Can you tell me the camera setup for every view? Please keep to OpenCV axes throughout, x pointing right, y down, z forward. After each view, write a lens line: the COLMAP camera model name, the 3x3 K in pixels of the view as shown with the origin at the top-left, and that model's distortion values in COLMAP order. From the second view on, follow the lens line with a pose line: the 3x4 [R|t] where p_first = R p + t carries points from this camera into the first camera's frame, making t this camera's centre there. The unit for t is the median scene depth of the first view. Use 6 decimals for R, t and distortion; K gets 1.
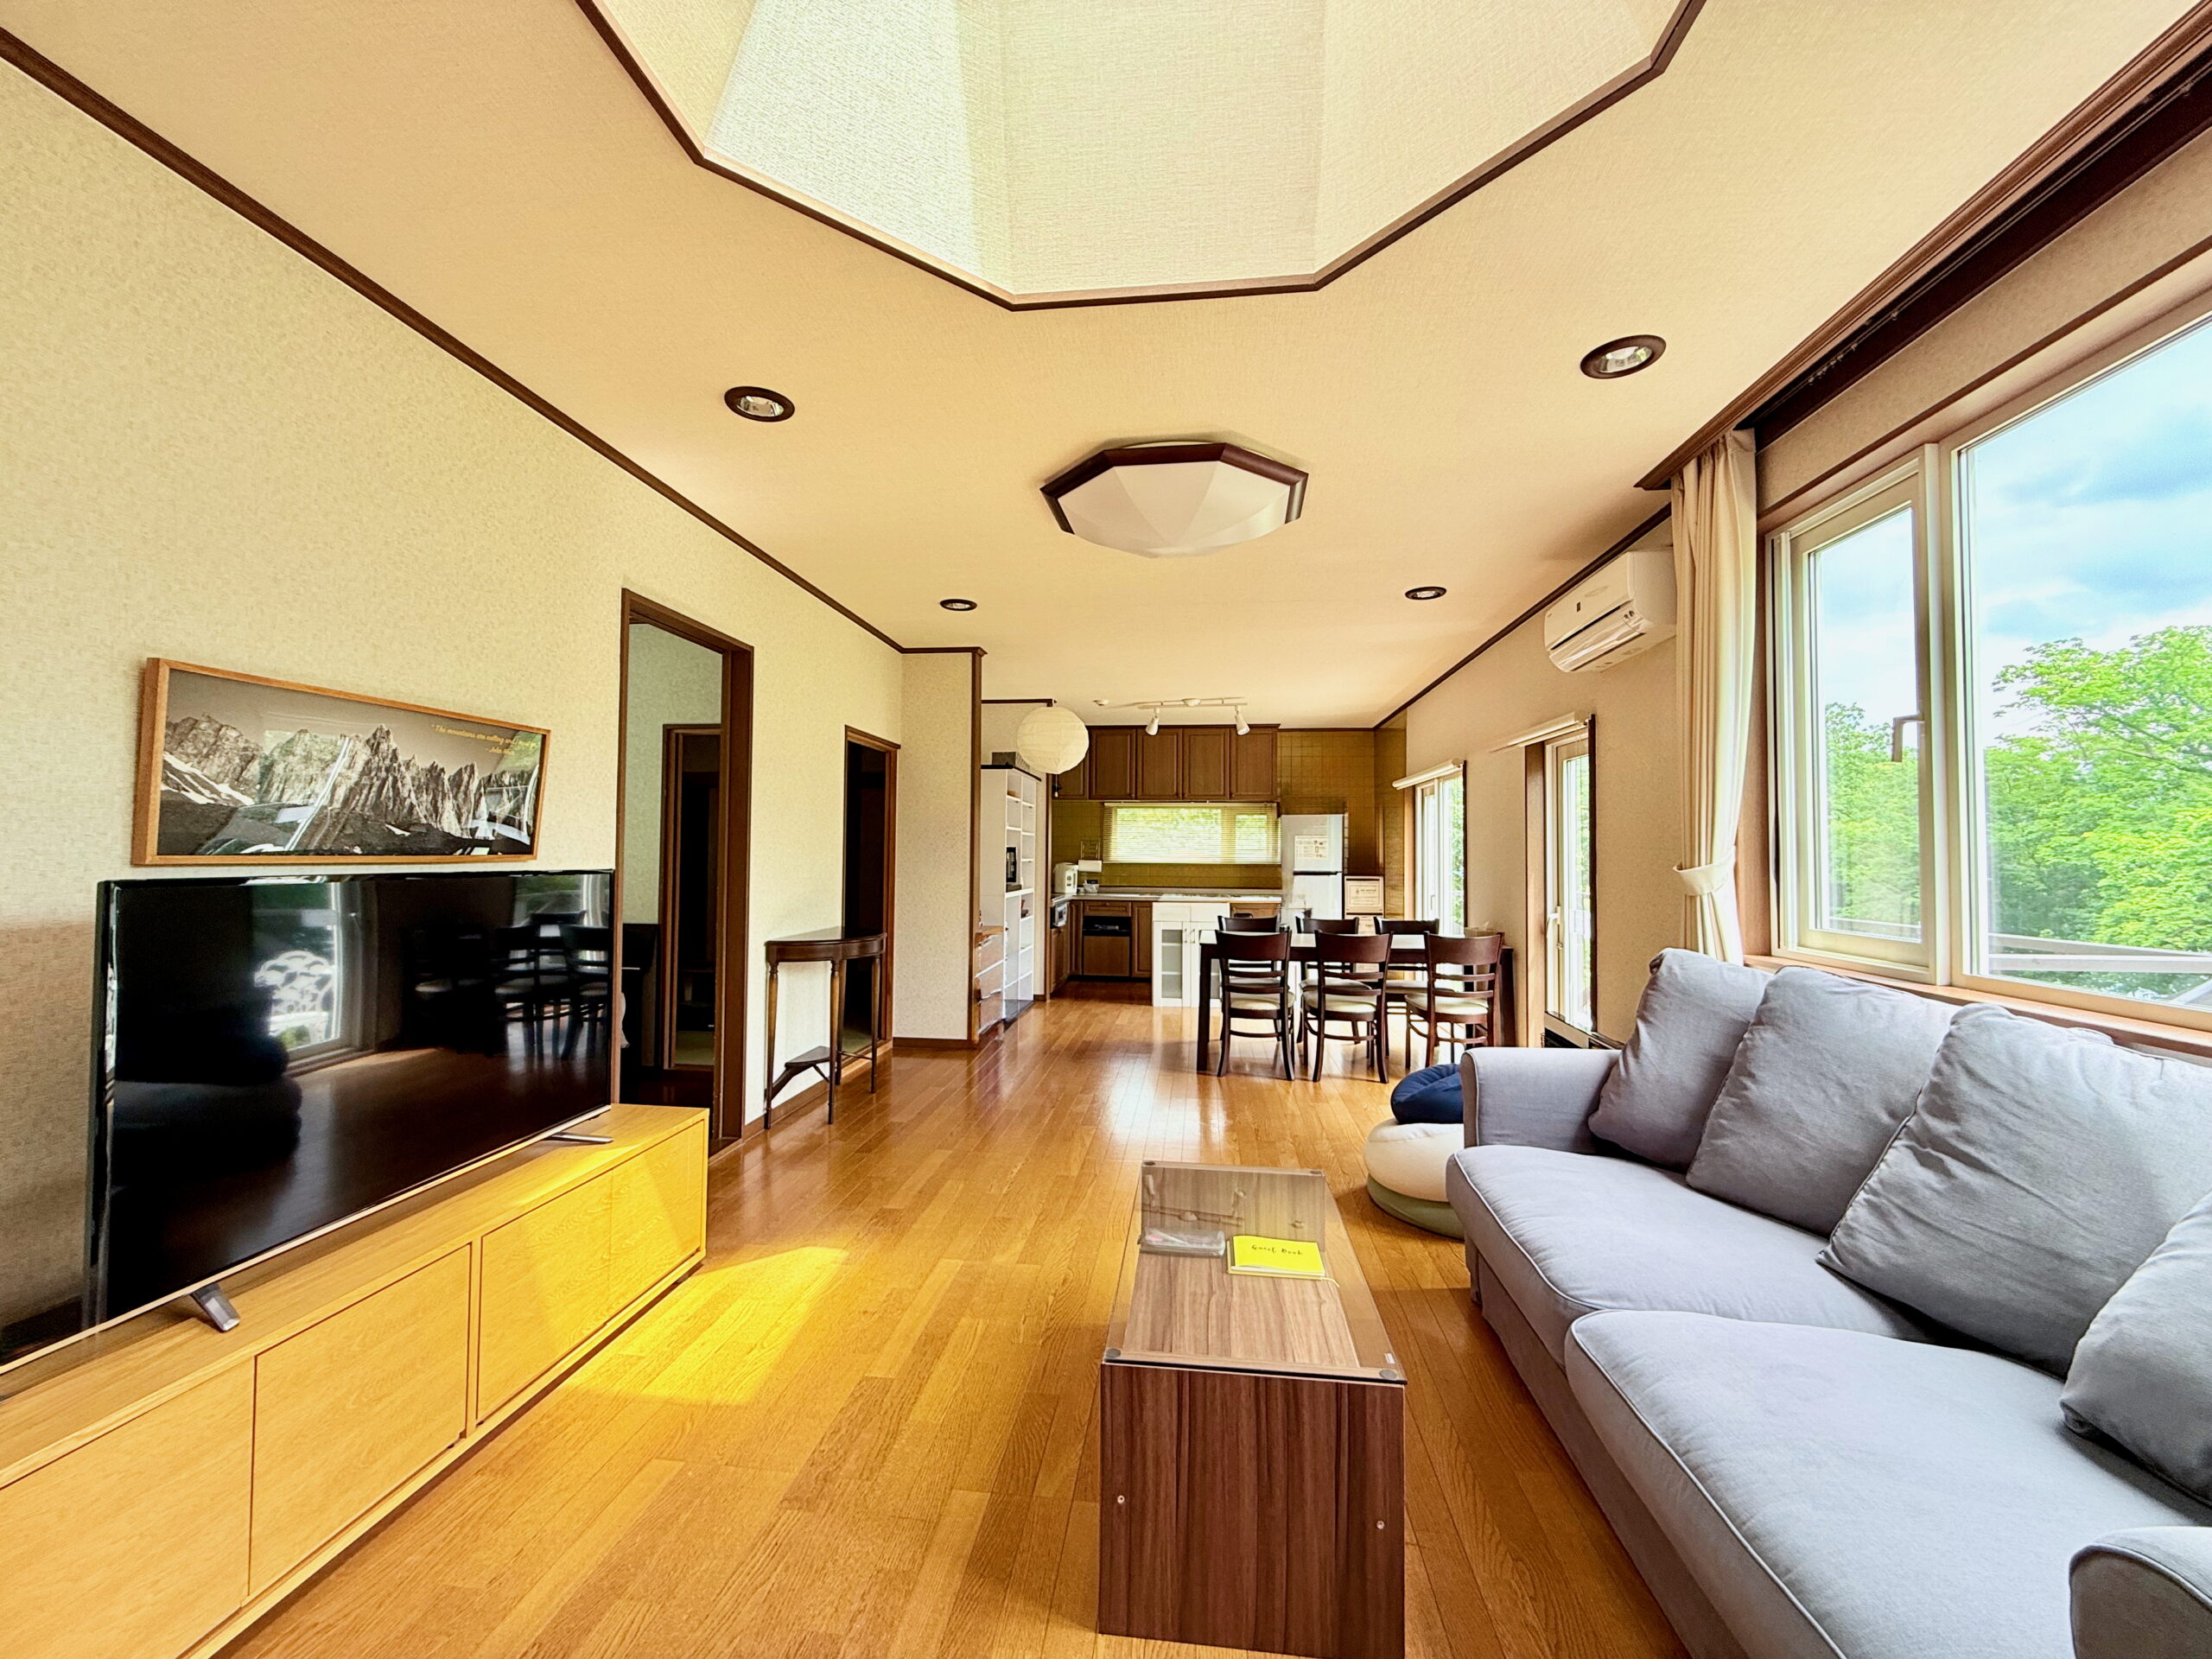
lens RADIAL K [[882.6, 0, 1114.9], [0, 882.6, 825.8], [0, 0, 1]] dist [-0.002169, 0.000242]
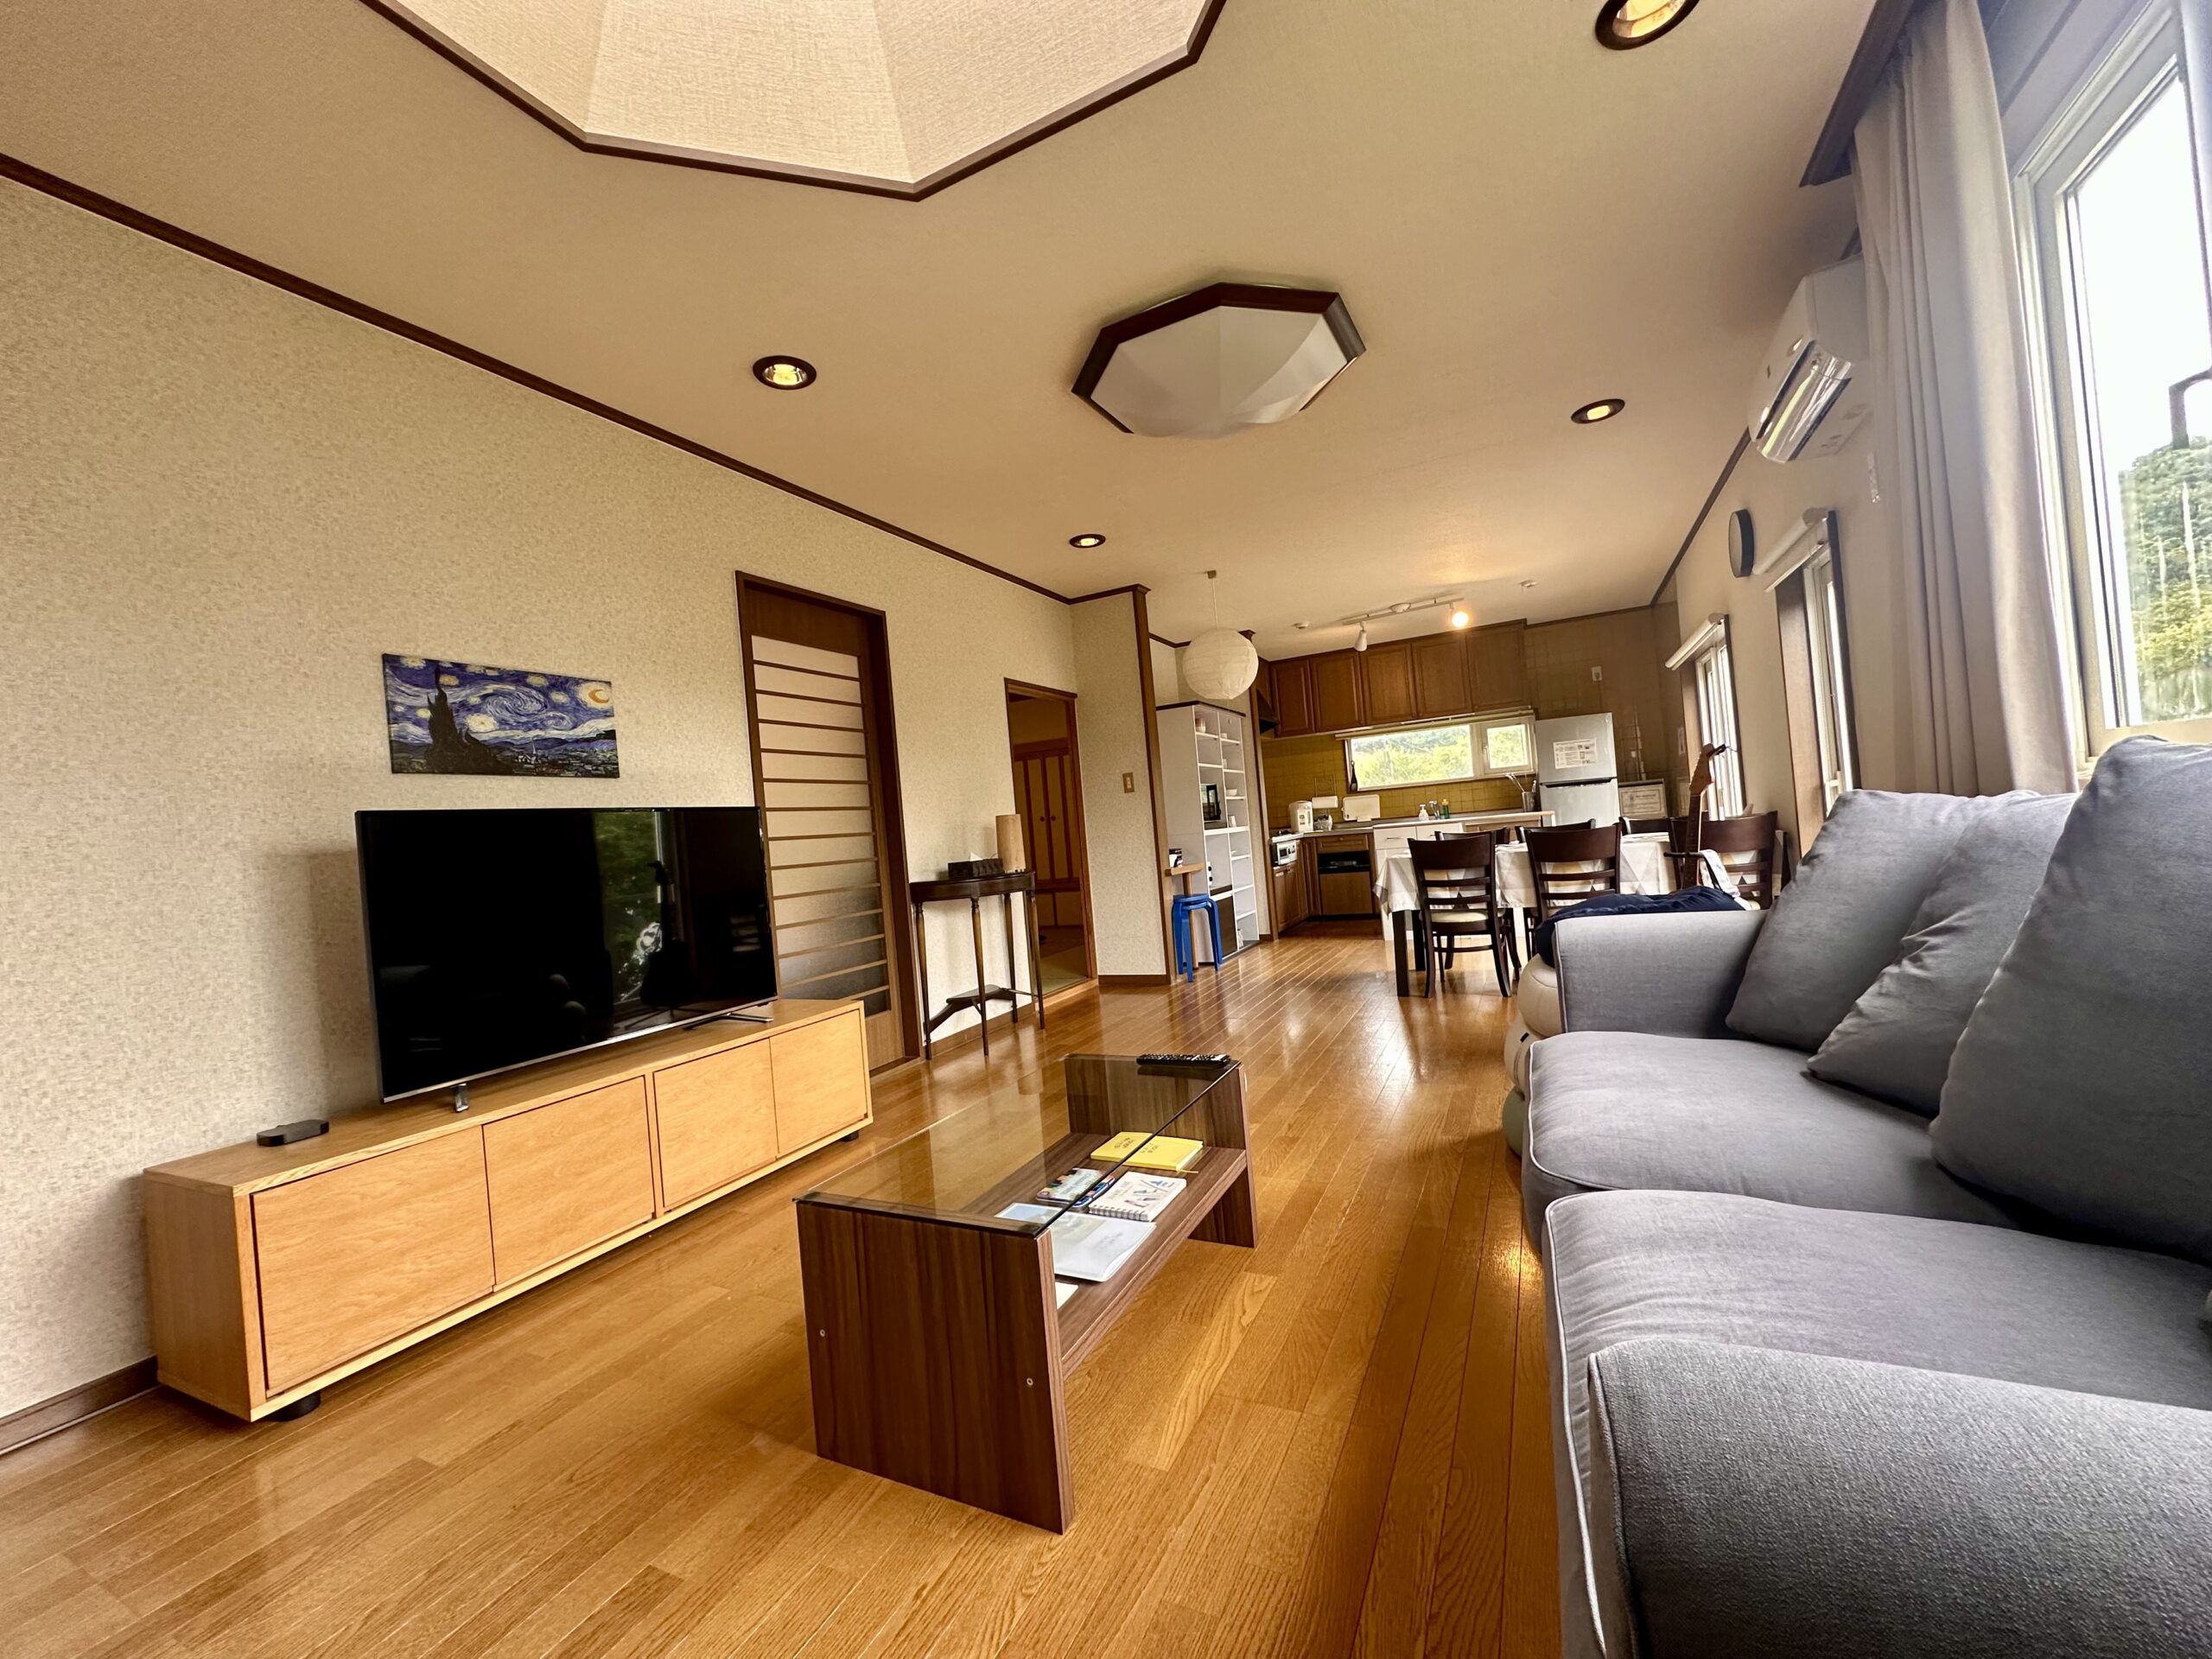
lens RADIAL K [[887.0, 0, 1116.6], [0, 887.0, 822.9], [0, 0, 1]] dist [0.001393, 0.000148]
pose [[0.935662, -0.095757, -0.339657, 0.318498], [0.107300, 0.994109, 0.015321, 0.109539], [0.336189, -0.050780, 0.940425, 0.078466]]
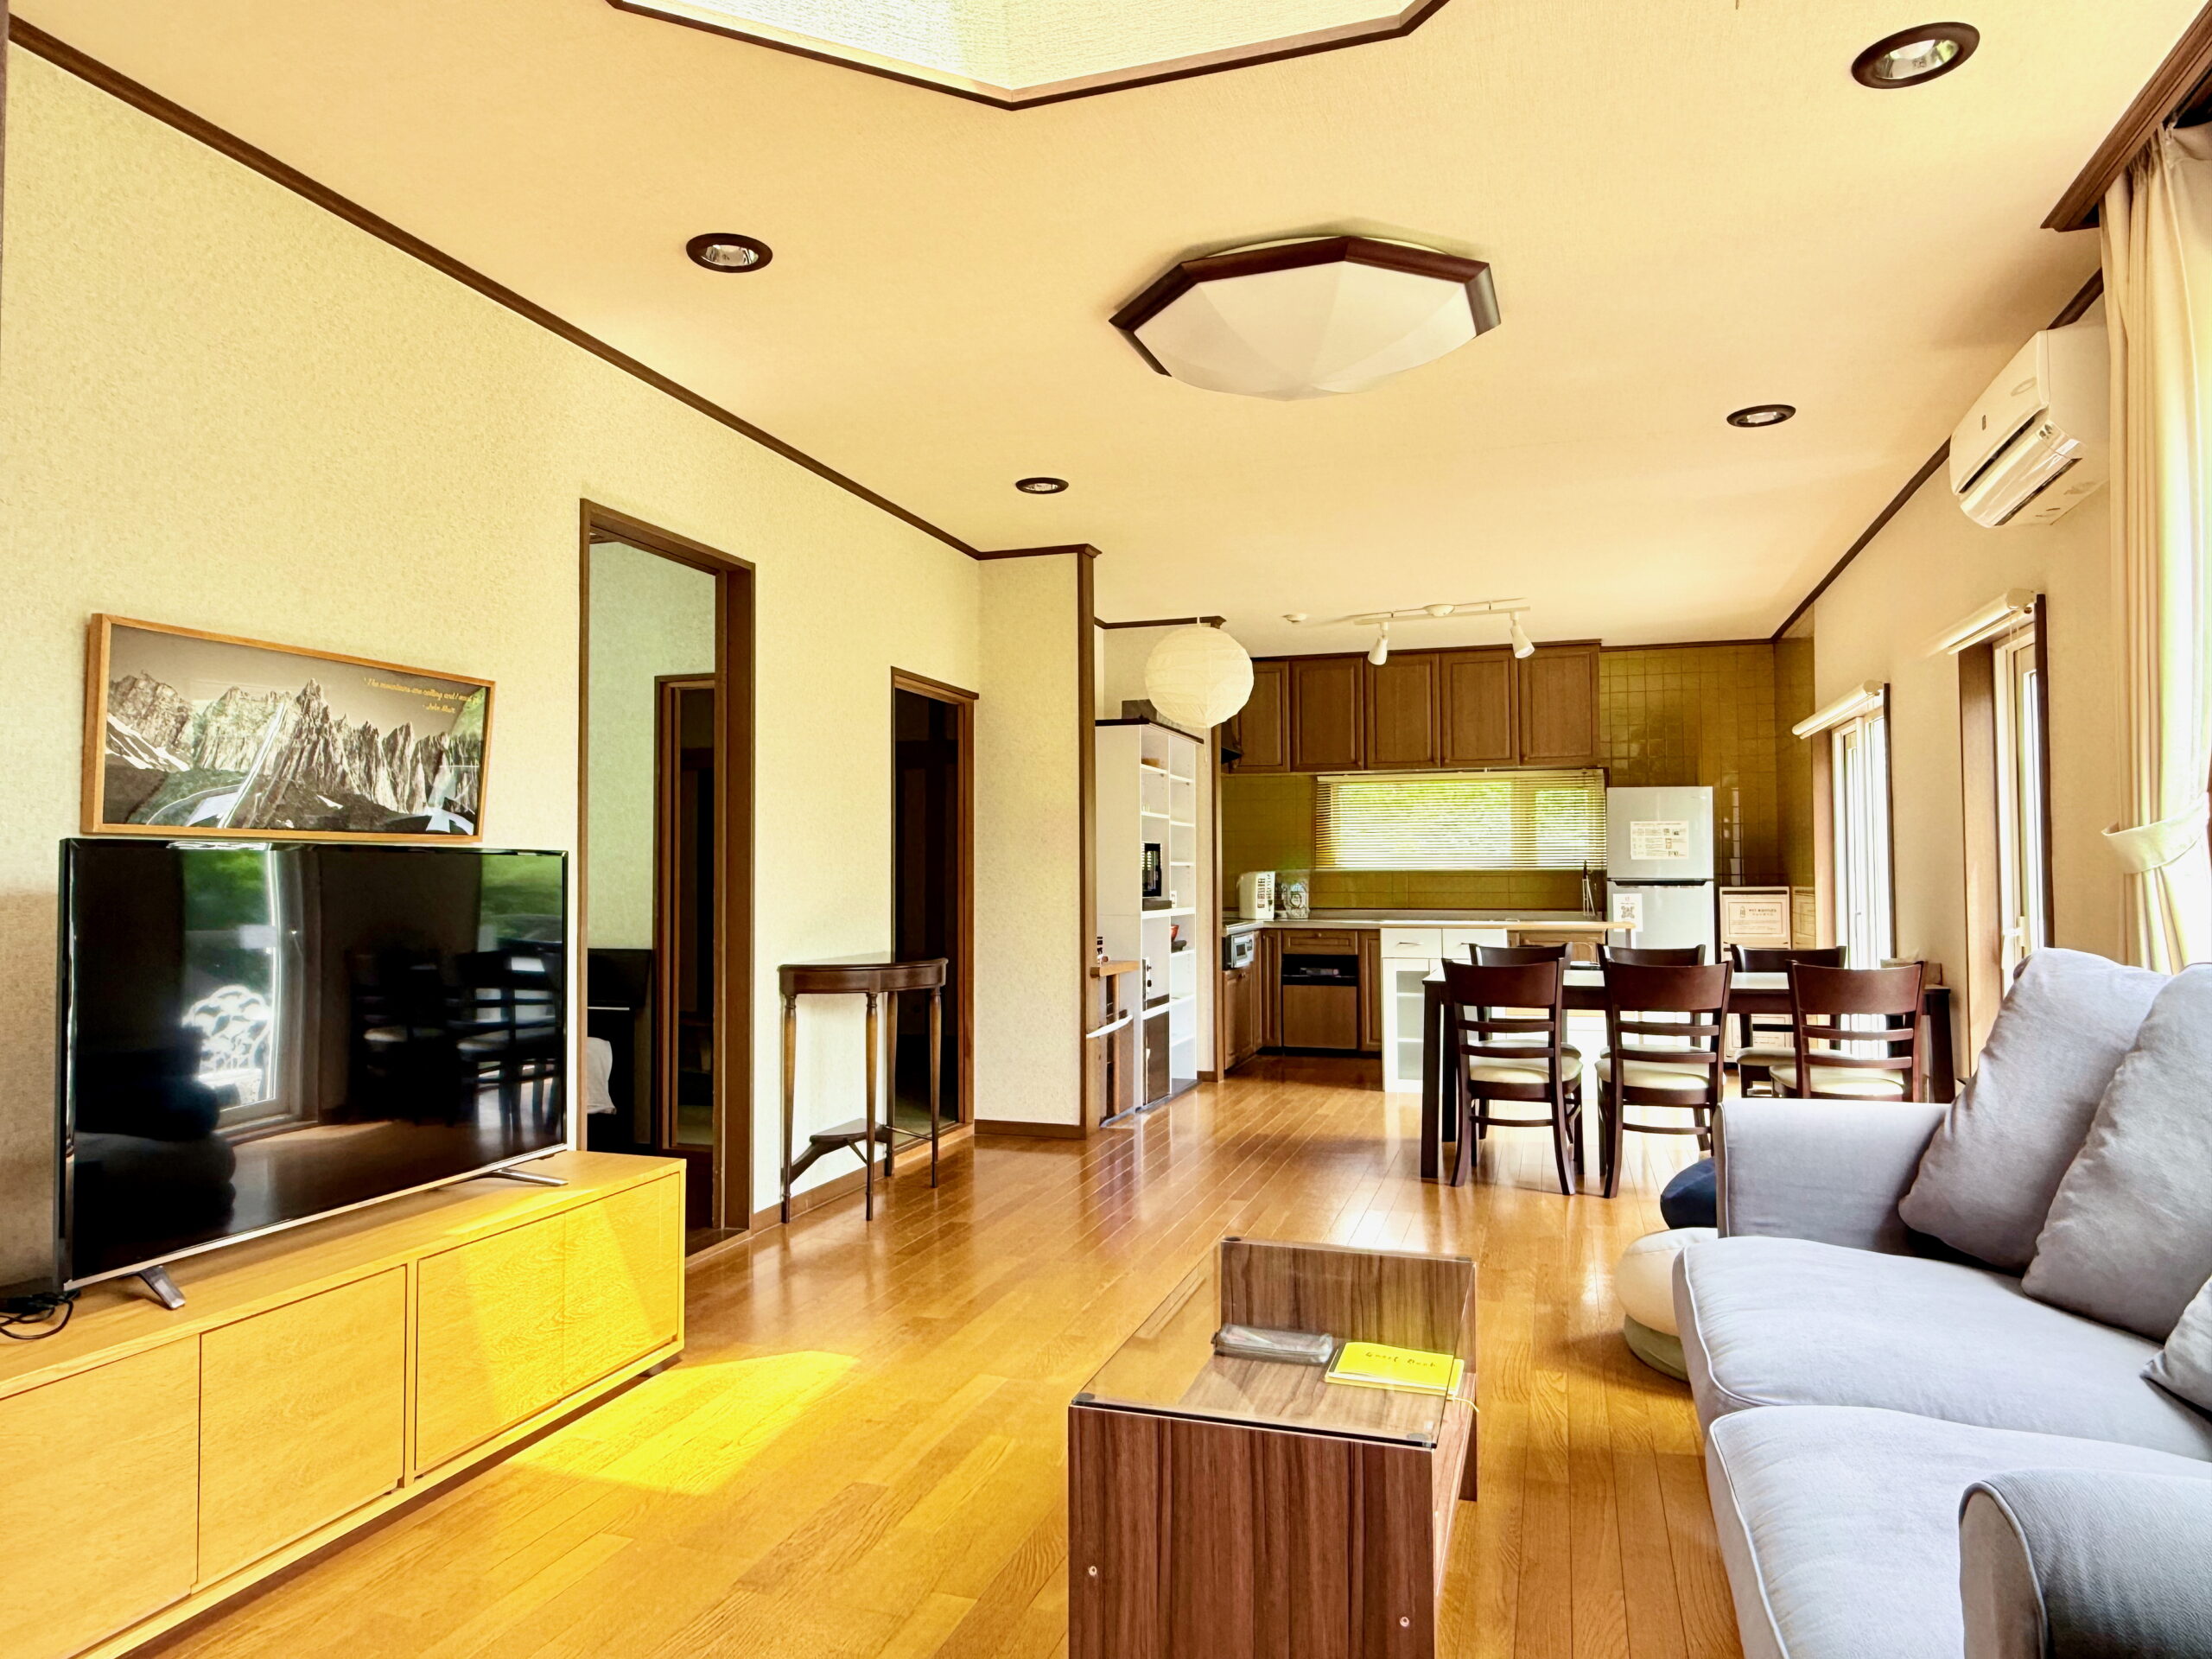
lens RADIAL K [[1450.7, 0, 1086.3], [0, 1450.7, 817.5], [0, 0, 1]] dist [0.007581, -0.005352]
pose [[0.977174, -0.021147, -0.211385, 0.174061], [0.019388, 0.999758, -0.010392, 0.041774], [0.211553, 0.006056, 0.977348, -0.193068]]
